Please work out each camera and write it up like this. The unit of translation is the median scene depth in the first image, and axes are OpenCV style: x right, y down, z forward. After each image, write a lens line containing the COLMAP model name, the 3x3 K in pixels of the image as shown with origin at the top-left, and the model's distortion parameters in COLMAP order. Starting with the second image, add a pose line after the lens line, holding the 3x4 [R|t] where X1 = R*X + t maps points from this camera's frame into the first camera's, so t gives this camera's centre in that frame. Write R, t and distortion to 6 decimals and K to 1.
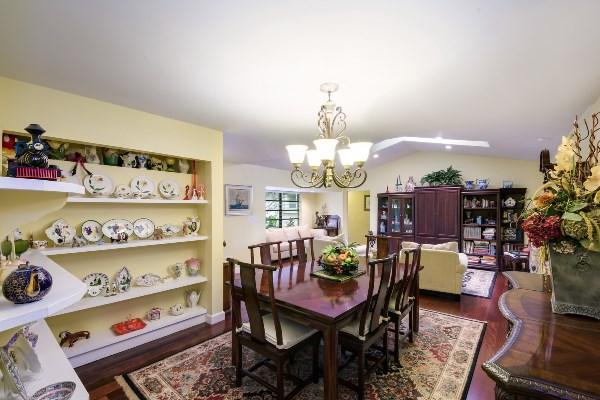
lens RADIAL K [[262.1, 0, 300.0], [0, 262.1, 200.0], [0, 0, 1]] dist [-0.000547, -0.000624]
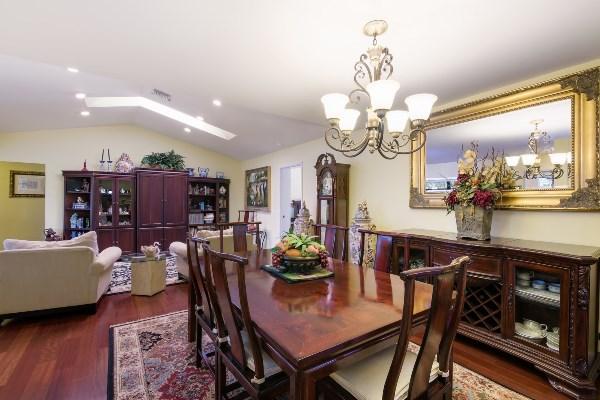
lens RADIAL K [[272.3, 0, 299.4], [0, 272.3, 197.0], [0, 0, 1]] dist [0.000634, -0.000334]
pose [[0.268951, 0.009680, 0.963105, -0.253575], [-0.037636, 0.999291, 0.000466, 0.024055], [-0.962418, -0.036372, 0.269125, 0.320575]]
